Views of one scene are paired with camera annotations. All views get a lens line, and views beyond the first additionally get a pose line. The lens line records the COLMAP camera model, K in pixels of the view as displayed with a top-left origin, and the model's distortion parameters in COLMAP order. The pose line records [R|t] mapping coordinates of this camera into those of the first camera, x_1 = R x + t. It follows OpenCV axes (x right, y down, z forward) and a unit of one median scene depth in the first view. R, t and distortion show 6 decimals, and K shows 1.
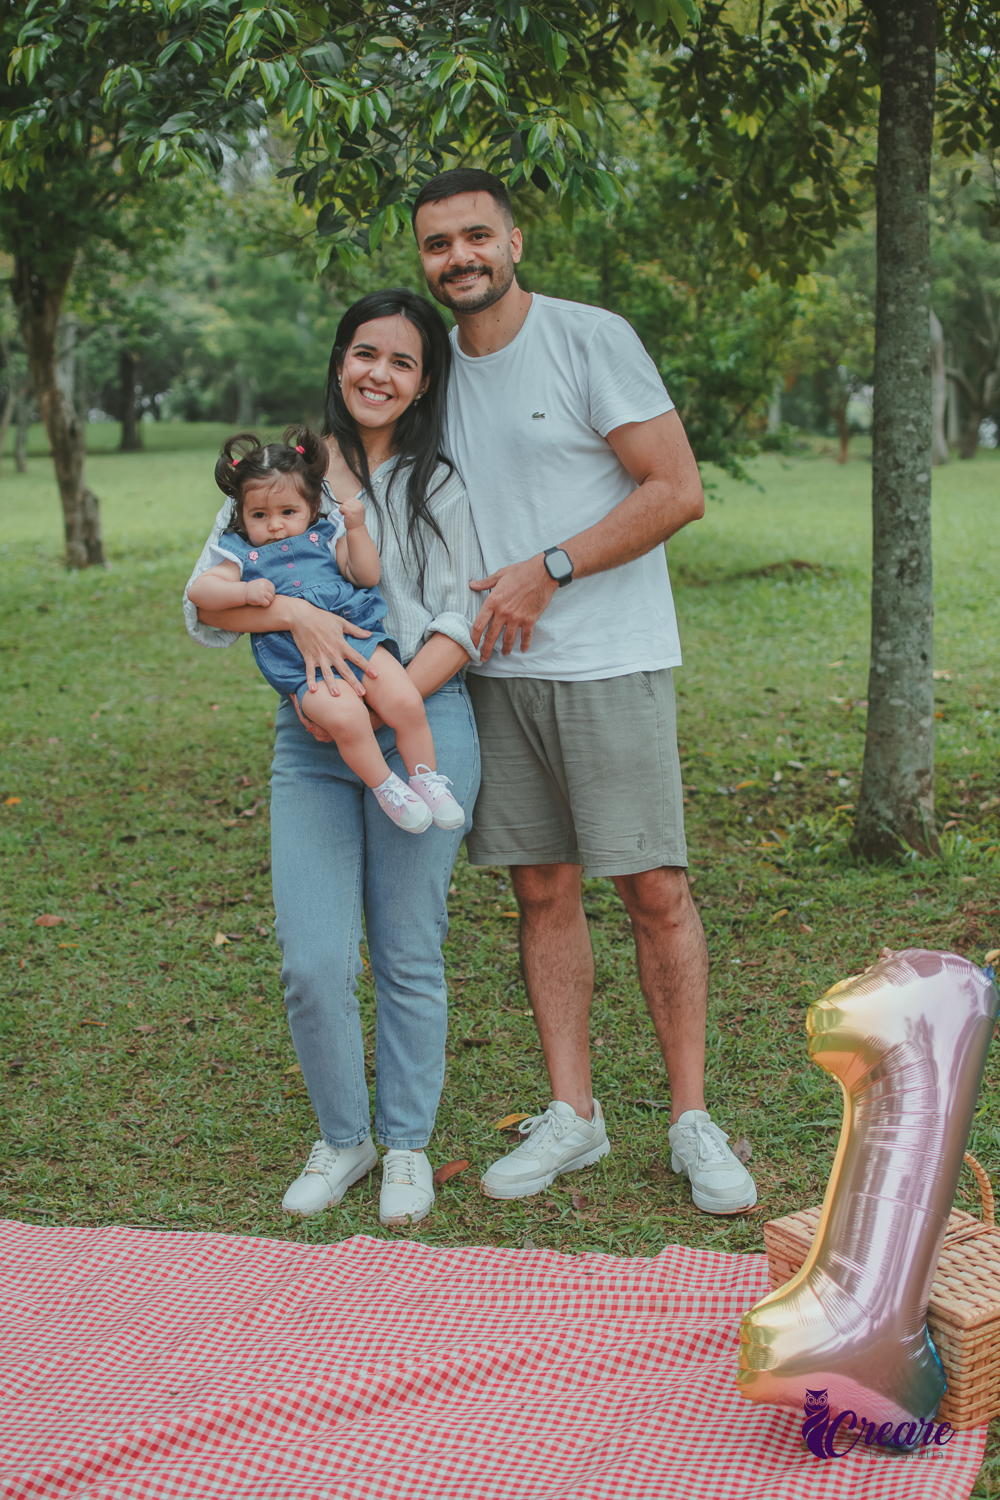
lens RADIAL K [[2179.6, 0, 465.5], [0, 2179.6, 738.6], [0, 0, 1]] dist [-0.115699, 0.000000]
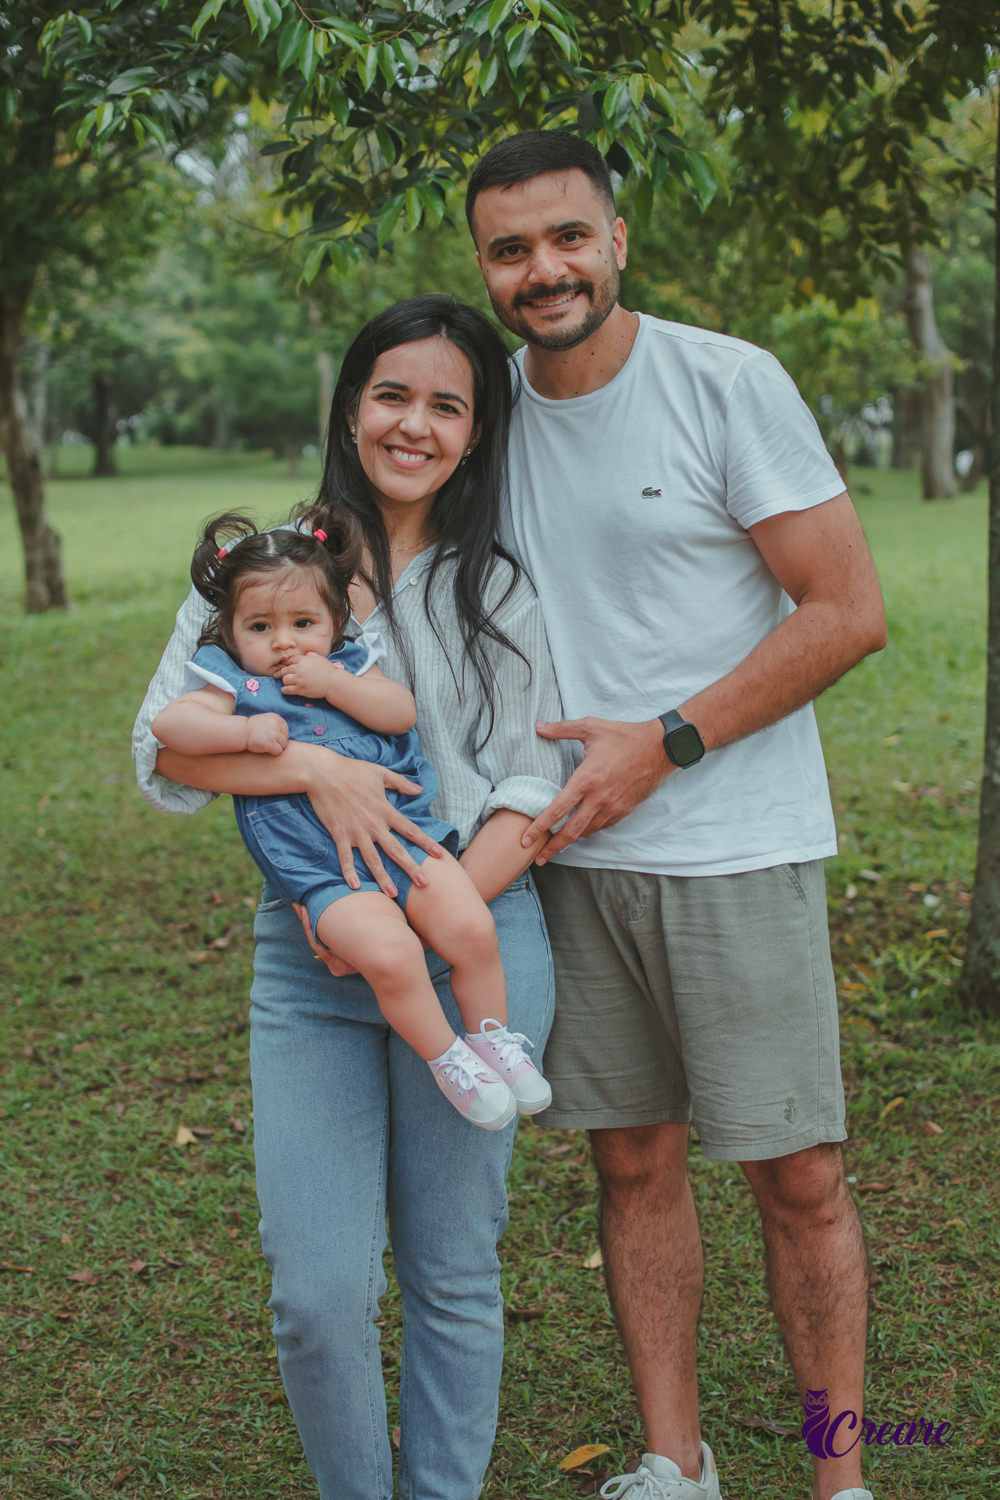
lens RADIAL K [[2167.9, 0, 462.0], [0, 2167.9, 742.6], [0, 0, 1]] dist [-0.119273, 0.000000]
pose [[0.999931, 0.005114, 0.010595, -0.020490], [-0.005028, 0.999955, -0.008103, -0.041540], [-0.010636, 0.008049, 0.999911, 0.211241]]
